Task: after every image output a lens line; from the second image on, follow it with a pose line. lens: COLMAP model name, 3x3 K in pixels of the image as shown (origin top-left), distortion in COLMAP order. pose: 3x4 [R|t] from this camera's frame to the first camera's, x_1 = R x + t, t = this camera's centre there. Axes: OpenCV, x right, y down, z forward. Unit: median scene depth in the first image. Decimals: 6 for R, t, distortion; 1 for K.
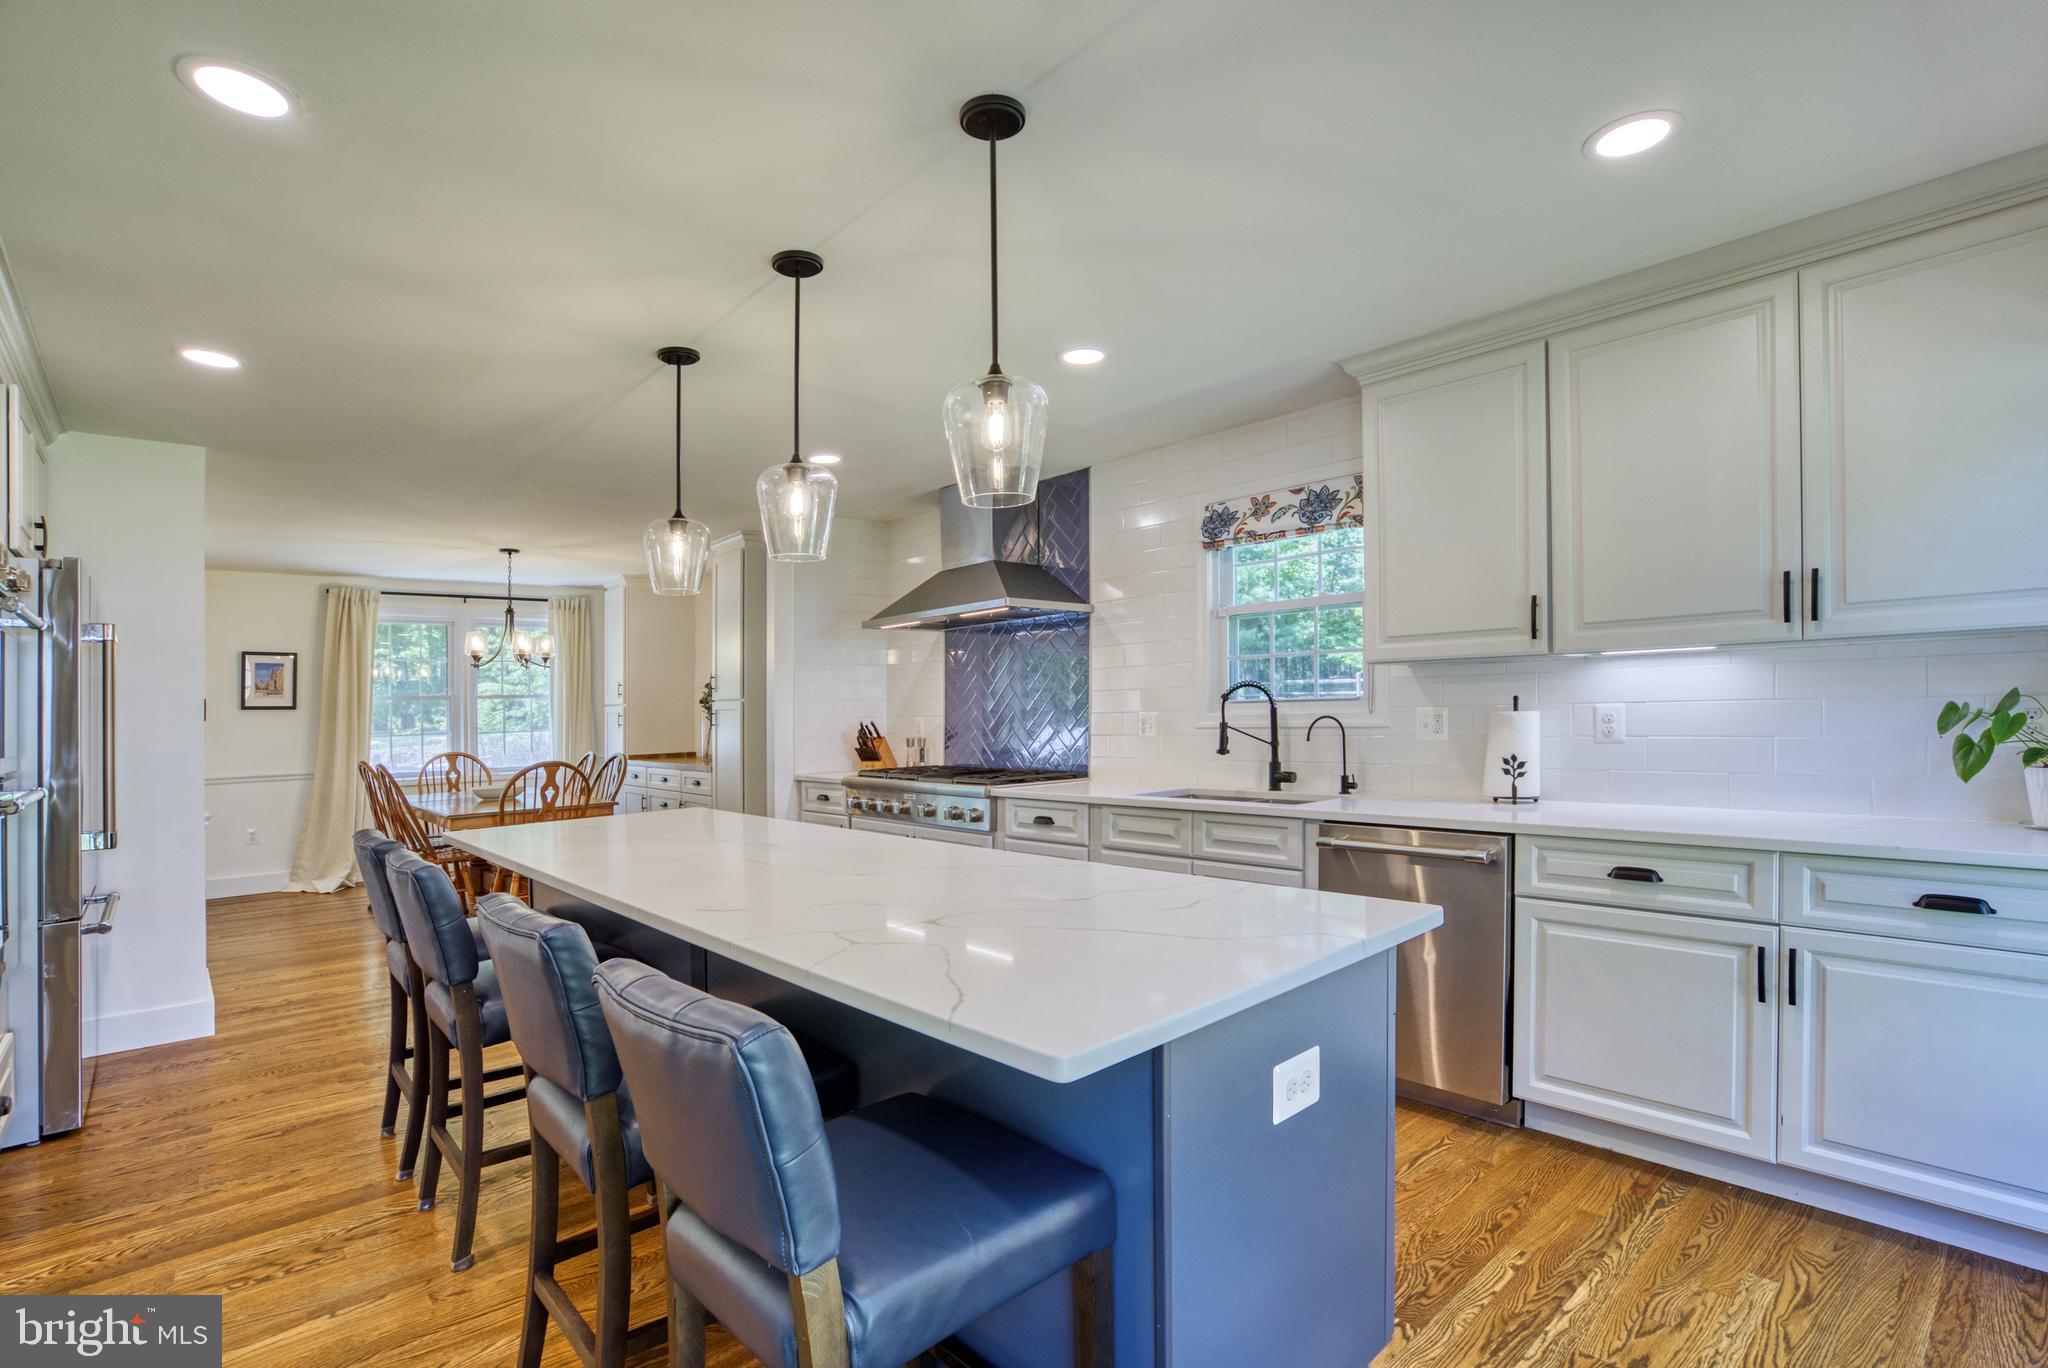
lens RADIAL K [[978.1, 0, 1017.1], [0, 978.1, 680.3], [0, 0, 1]] dist [-0.003769, -0.000267]
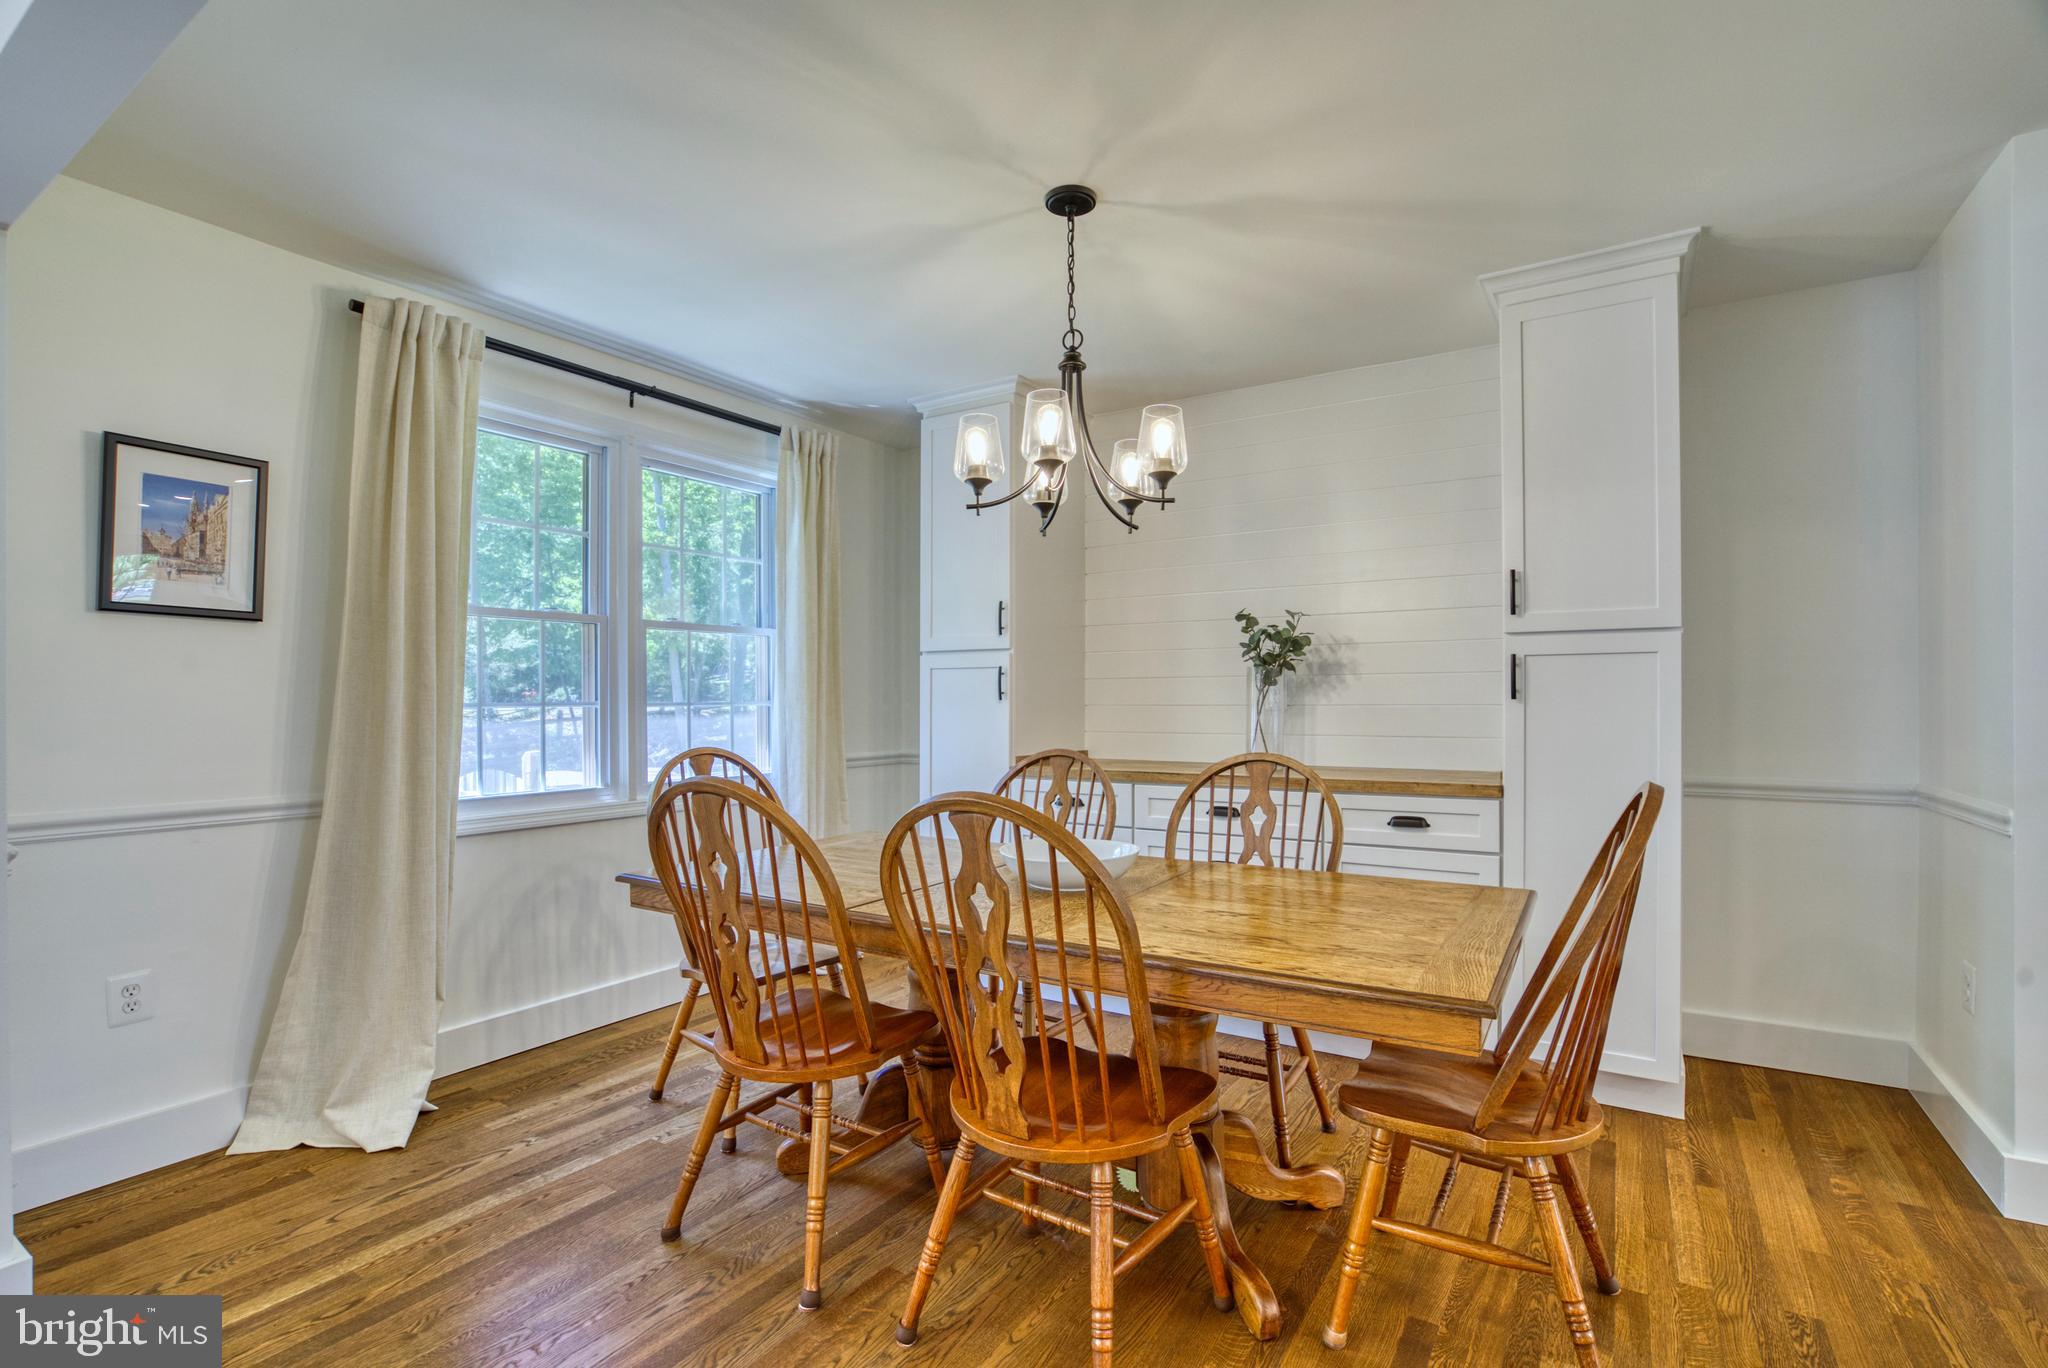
lens RADIAL K [[939.0, 0, 994.2], [0, 939.0, 691.4], [0, 0, 1]] dist [-0.044121, 0.009345]
pose [[0.956556, 0.026175, 0.290370, -0.585061], [-0.029439, 0.999543, 0.006881, 0.045206], [-0.290057, -0.015130, 0.956890, 0.612132]]
